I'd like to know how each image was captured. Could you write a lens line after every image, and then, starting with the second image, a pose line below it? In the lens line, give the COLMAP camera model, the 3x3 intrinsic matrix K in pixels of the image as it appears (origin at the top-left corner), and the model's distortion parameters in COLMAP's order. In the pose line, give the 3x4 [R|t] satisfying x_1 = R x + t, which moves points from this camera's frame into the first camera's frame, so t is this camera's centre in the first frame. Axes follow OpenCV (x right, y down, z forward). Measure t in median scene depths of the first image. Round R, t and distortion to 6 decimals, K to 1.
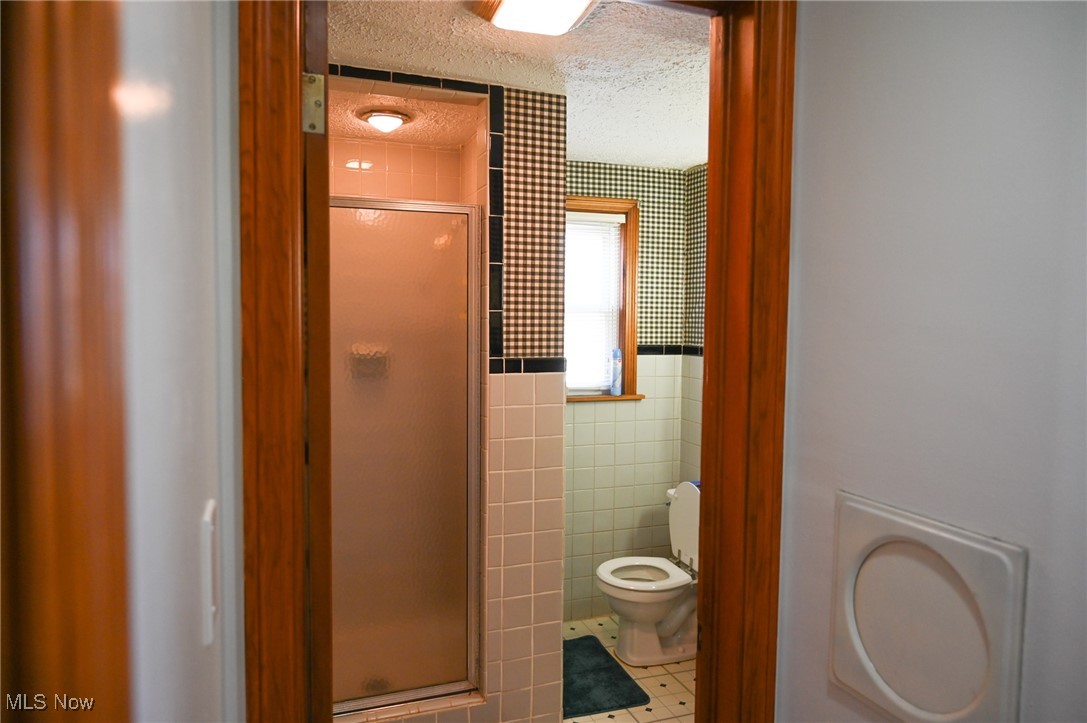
lens RADIAL K [[720.2, 0, 544.4], [0, 720.2, 359.5], [0, 0, 1]] dist [-0.009084, -0.000762]
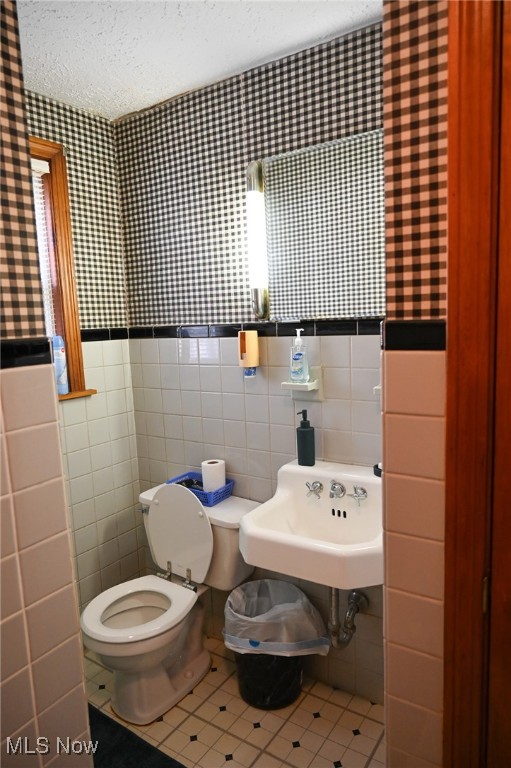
lens RADIAL K [[508.9, 0, 254.8], [0, 508.9, 387.9], [0, 0, 1]] dist [-0.009084, -0.000762]
pose [[0.810793, -0.121358, 0.572615, -0.048948], [0.083969, 0.992268, 0.091401, 0.009254], [-0.579279, -0.026025, 0.814714, 0.410371]]
